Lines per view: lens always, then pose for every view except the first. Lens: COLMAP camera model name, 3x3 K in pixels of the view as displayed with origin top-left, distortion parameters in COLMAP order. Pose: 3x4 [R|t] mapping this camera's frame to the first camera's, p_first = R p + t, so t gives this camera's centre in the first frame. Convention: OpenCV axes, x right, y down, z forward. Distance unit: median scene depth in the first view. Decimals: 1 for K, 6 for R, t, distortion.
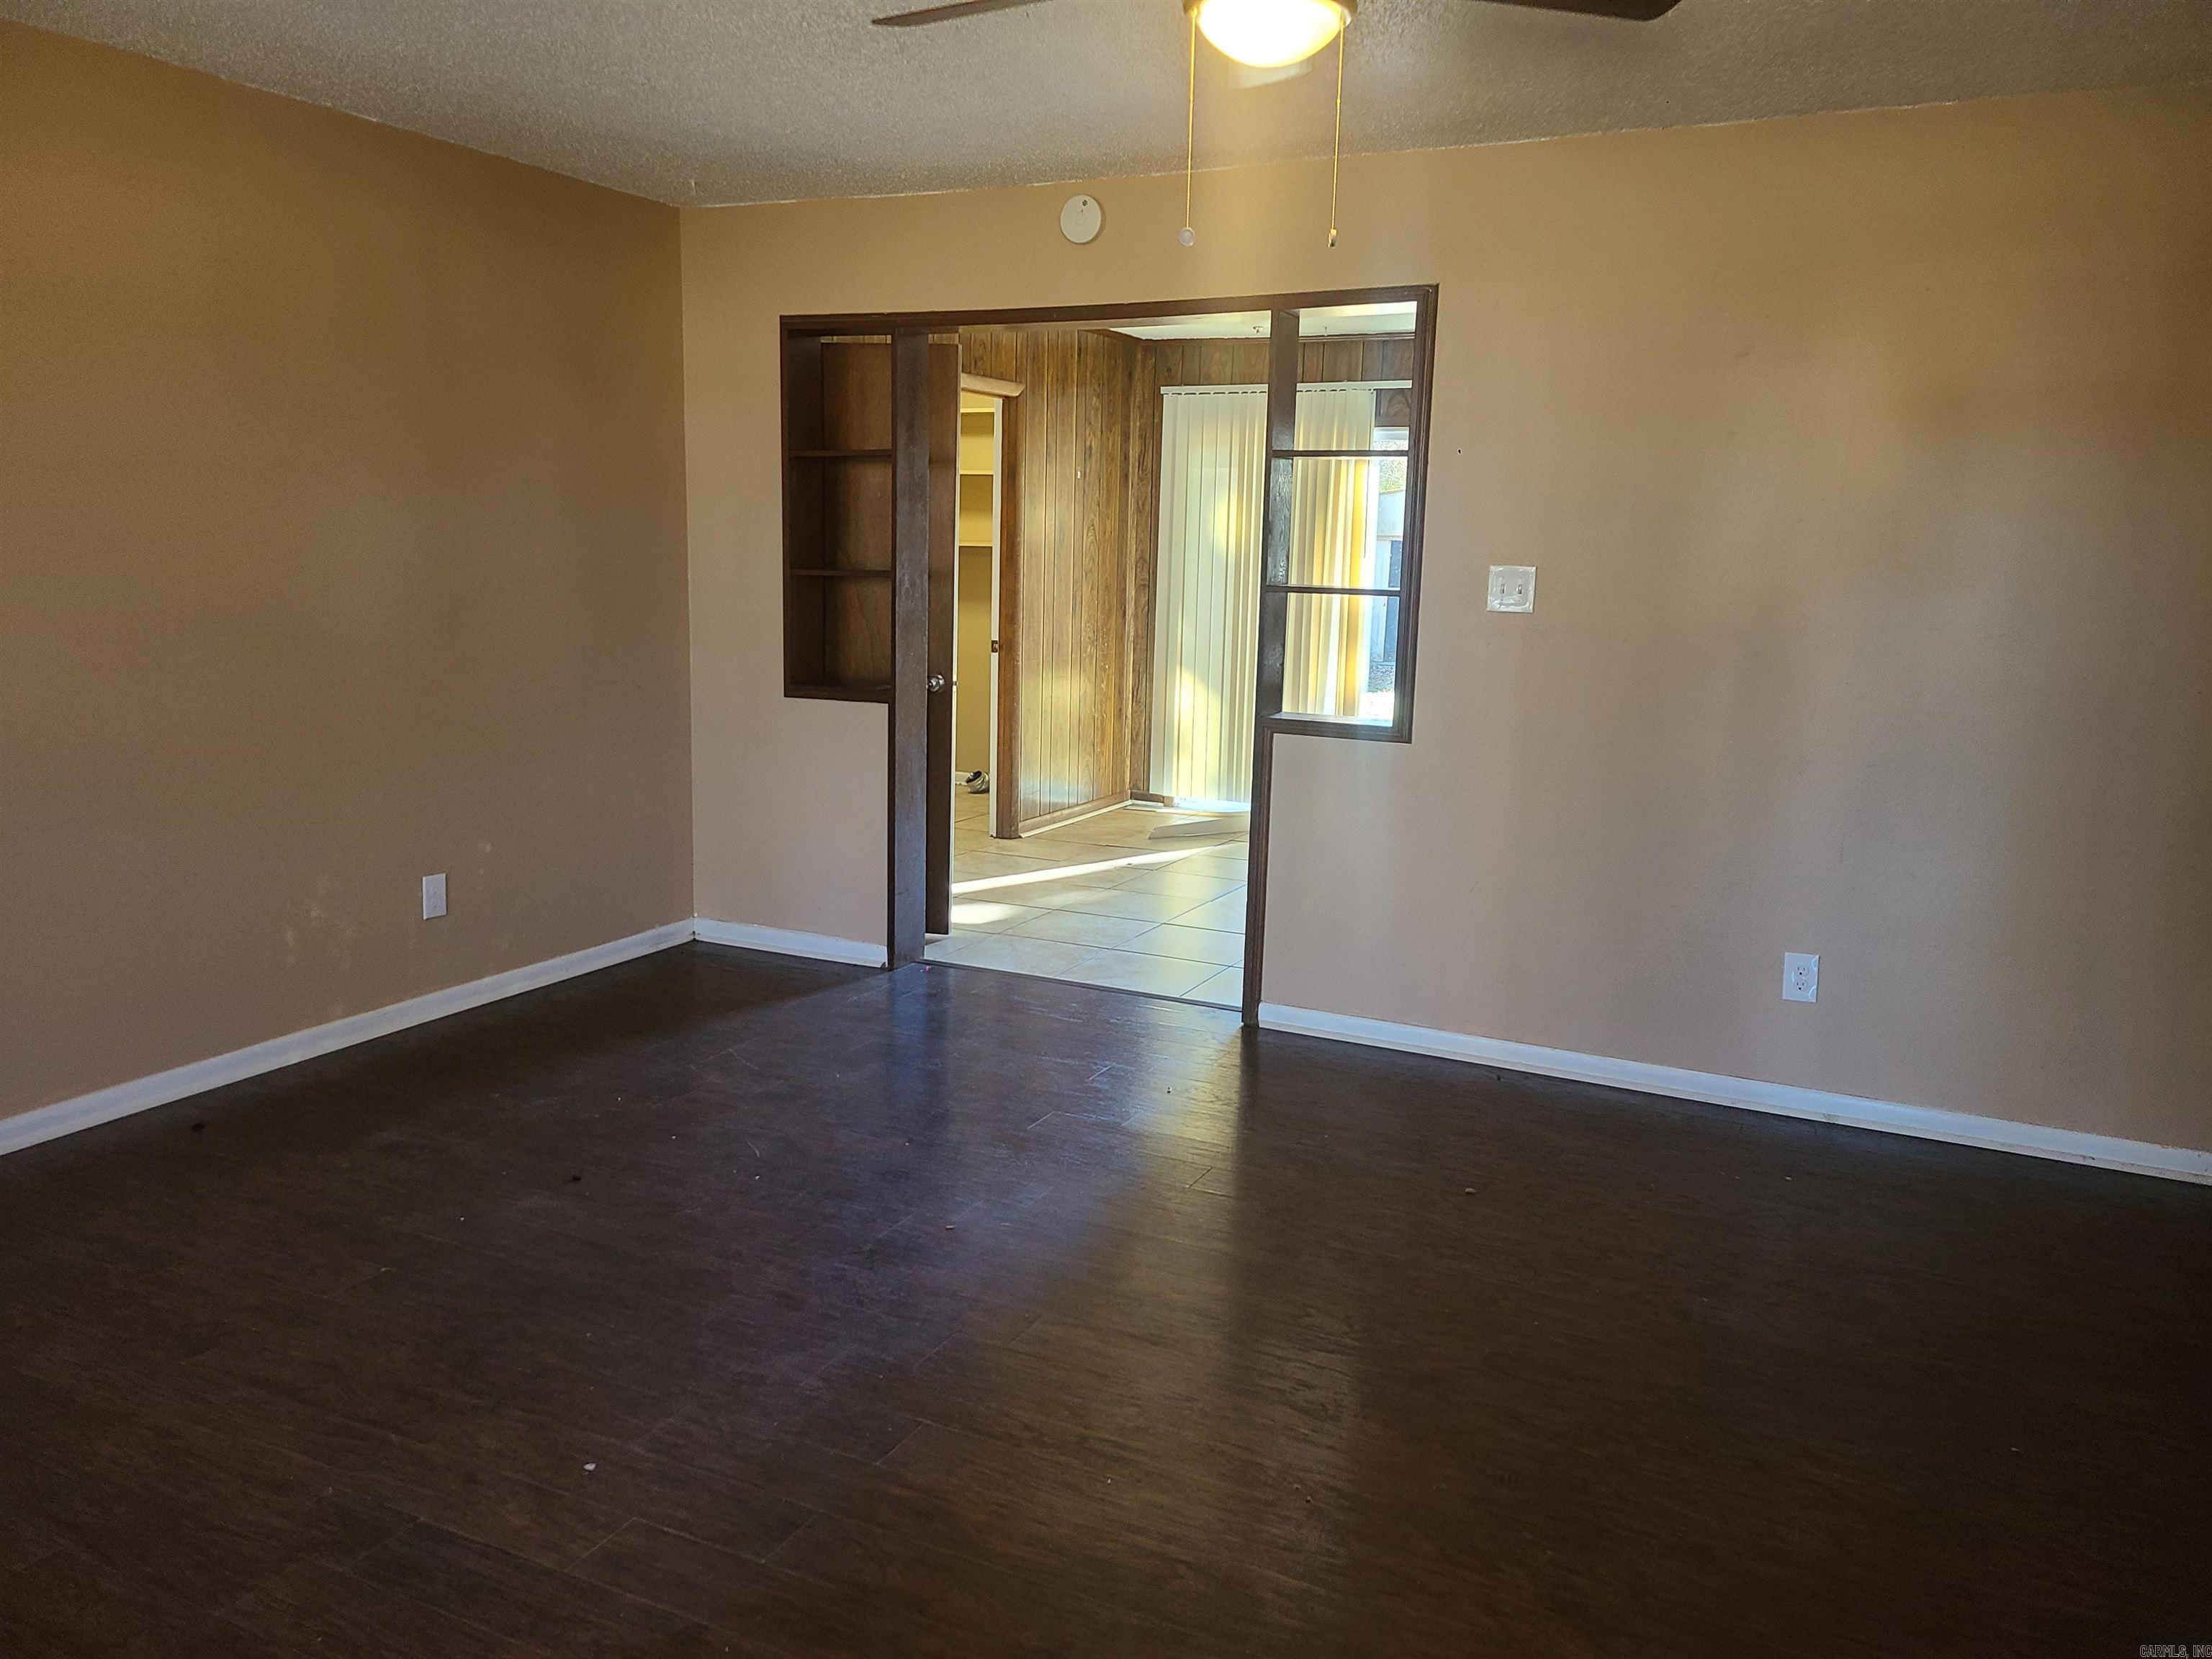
lens RADIAL K [[1666.2, 0, 1102.8], [0, 1666.2, 828.1], [0, 0, 1]] dist [0.060171, -0.036554]
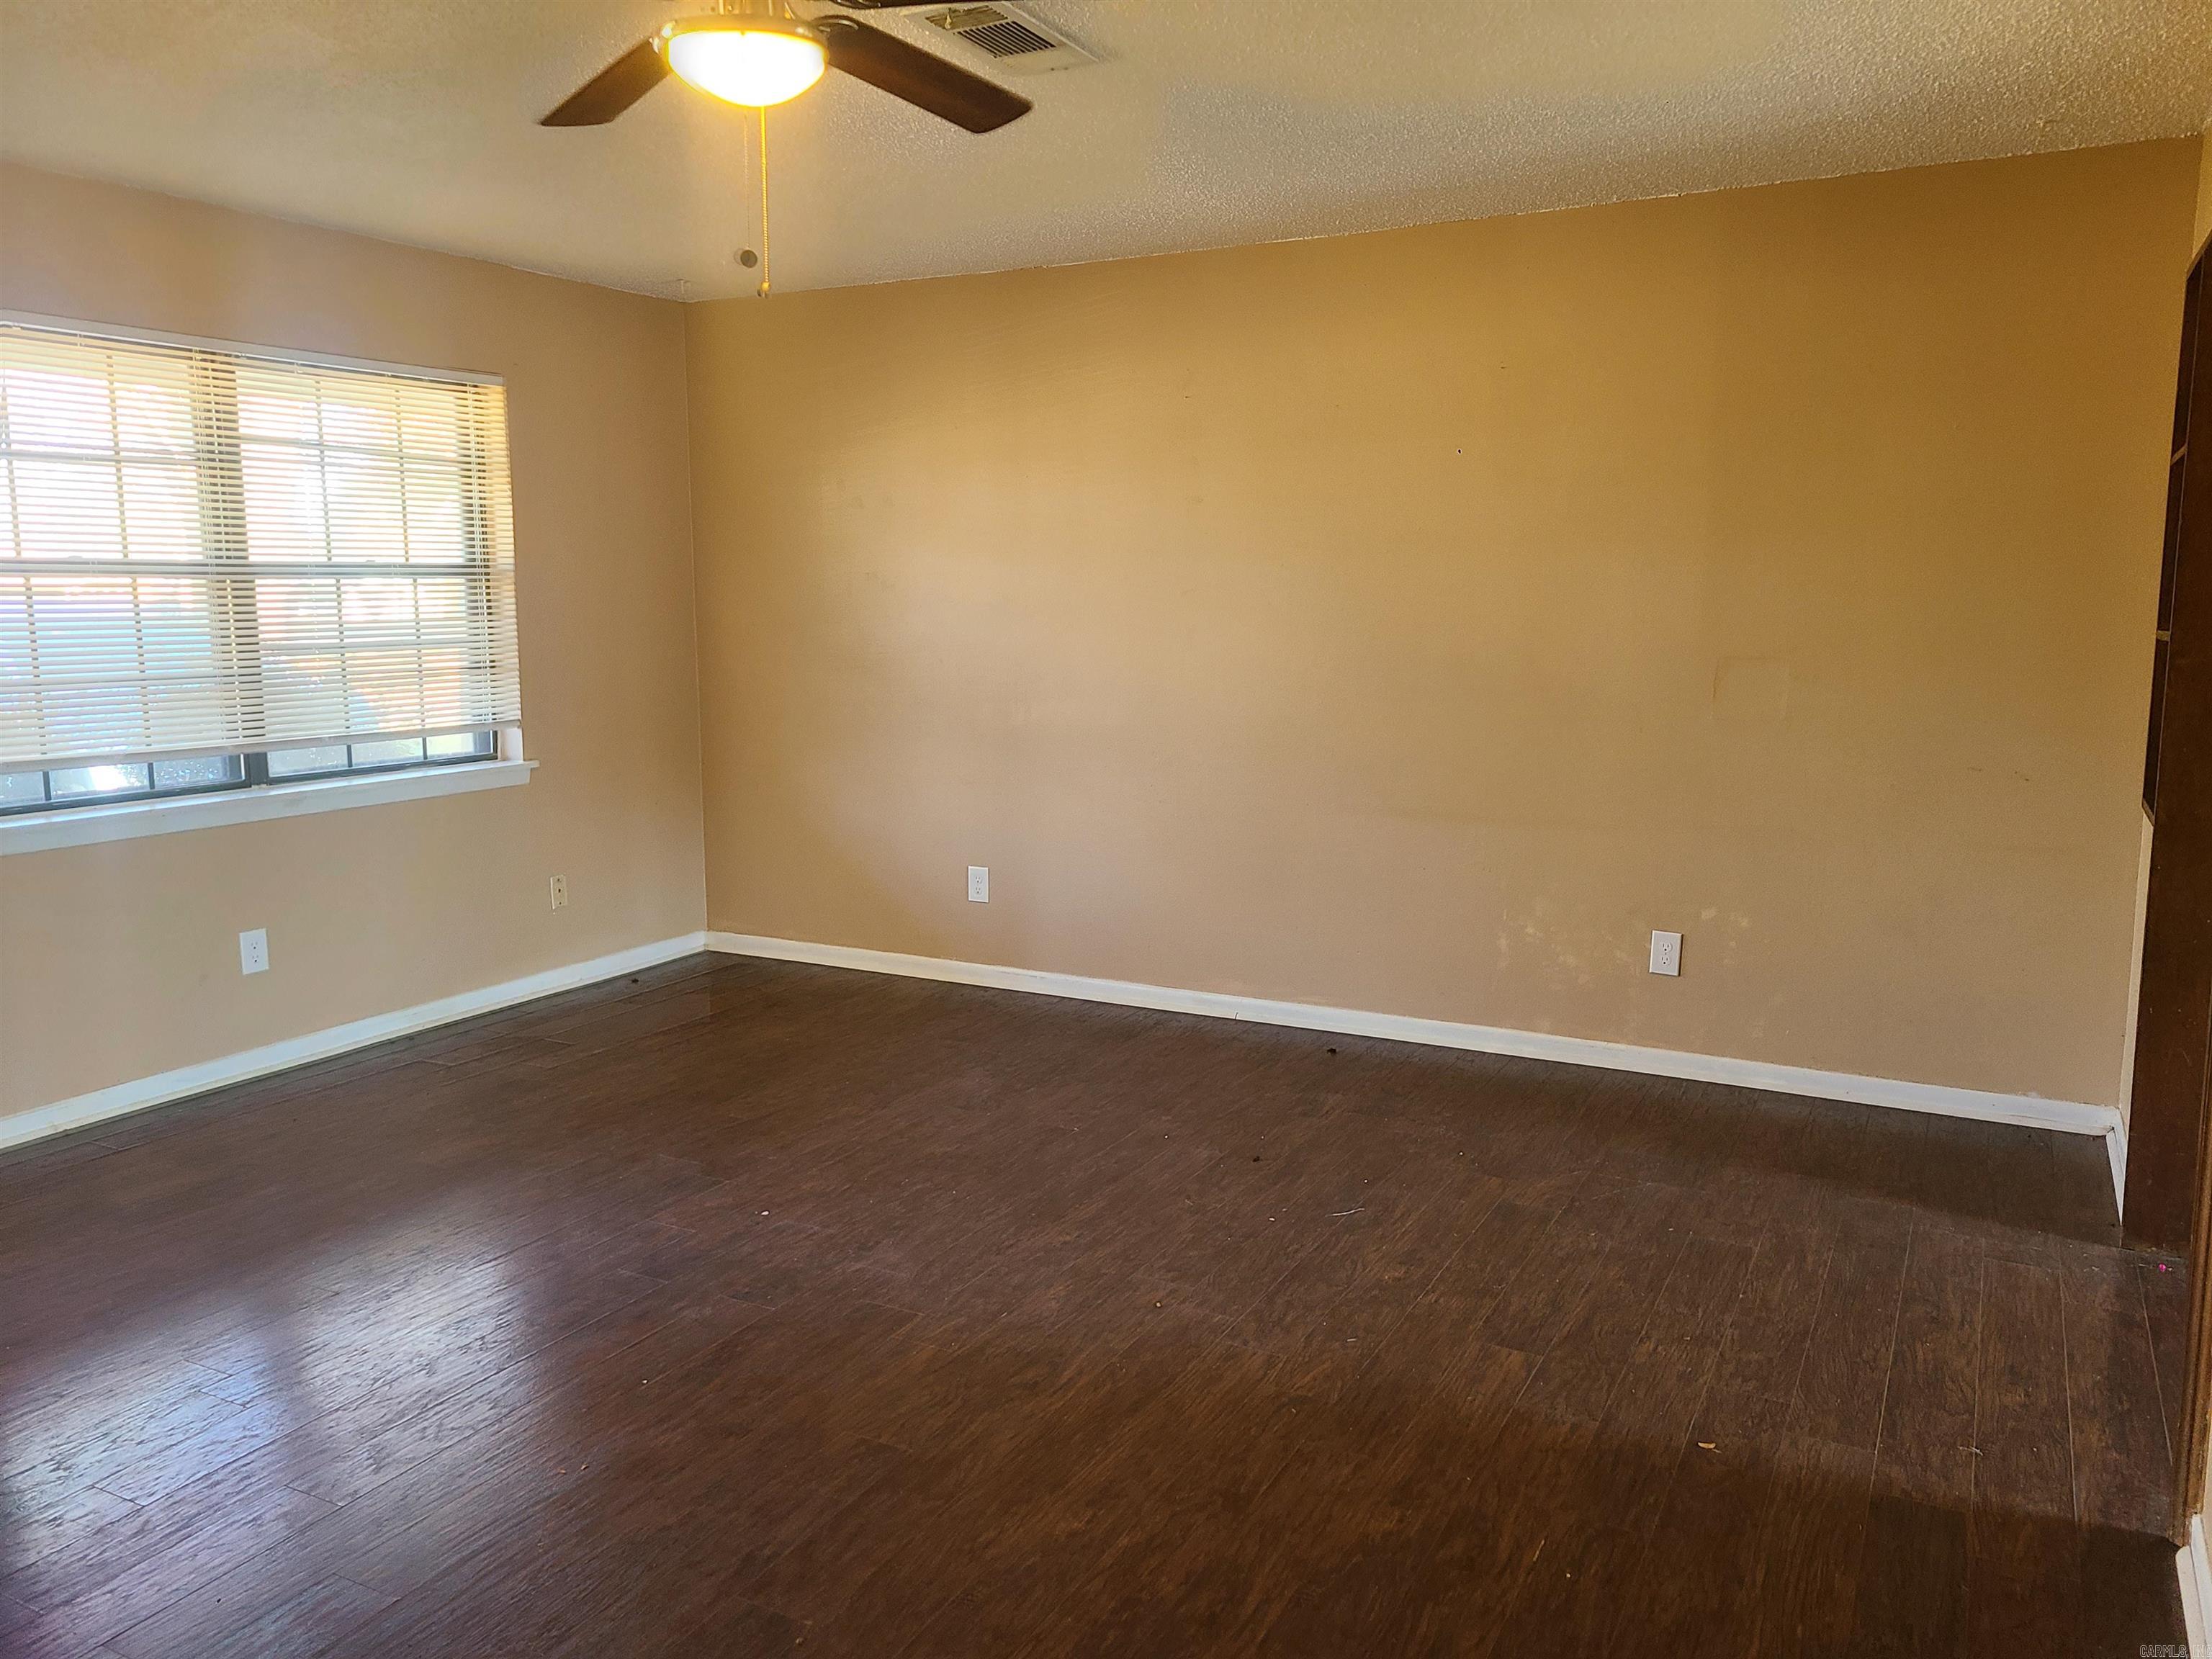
lens RADIAL K [[1666.2, 0, 1103.7], [0, 1666.2, 828.2], [0, 0, 1]] dist [0.060171, -0.036554]
pose [[-0.041292, 0.122726, -0.991581, 0.715234], [-0.173057, 0.976549, 0.128072, -0.122429], [0.984046, 0.176888, -0.019085, 0.827143]]
